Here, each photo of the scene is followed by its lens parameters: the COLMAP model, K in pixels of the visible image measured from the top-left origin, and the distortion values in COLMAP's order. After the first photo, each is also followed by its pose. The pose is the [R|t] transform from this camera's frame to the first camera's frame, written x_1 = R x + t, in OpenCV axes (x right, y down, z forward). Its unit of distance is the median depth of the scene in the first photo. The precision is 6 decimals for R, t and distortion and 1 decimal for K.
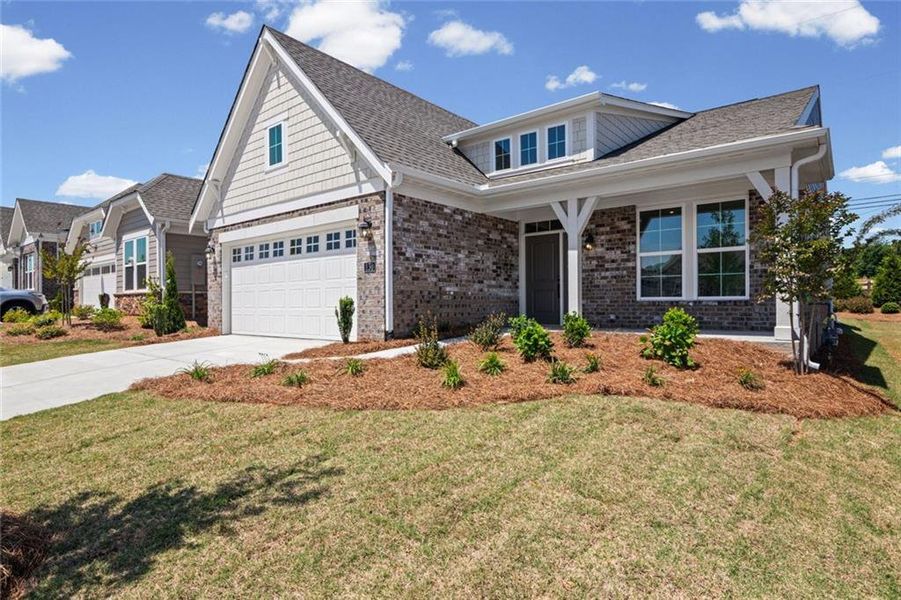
lens RADIAL K [[492.3, 0, 451.8], [0, 492.3, 297.7], [0, 0, 1]] dist [-0.010468, -0.000720]
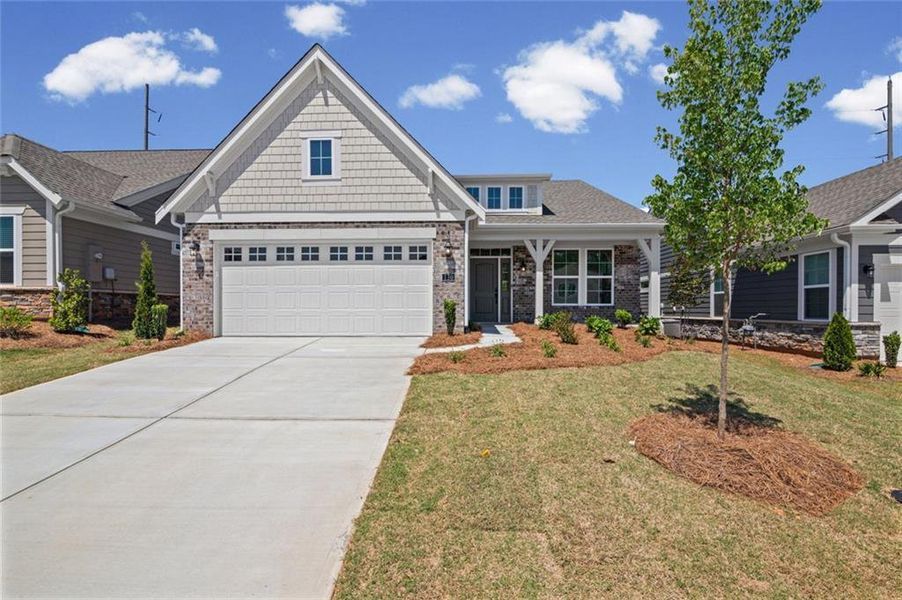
lens RADIAL K [[462.4, 0, 451.0], [0, 462.4, 300.0], [0, 0, 1]] dist [-0.009849, -0.000526]
pose [[0.783037, 0.018163, 0.621710, -0.857793], [-0.010980, 0.999821, -0.015380, 0.014912], [-0.621879, 0.005217, 0.783096, 0.038862]]
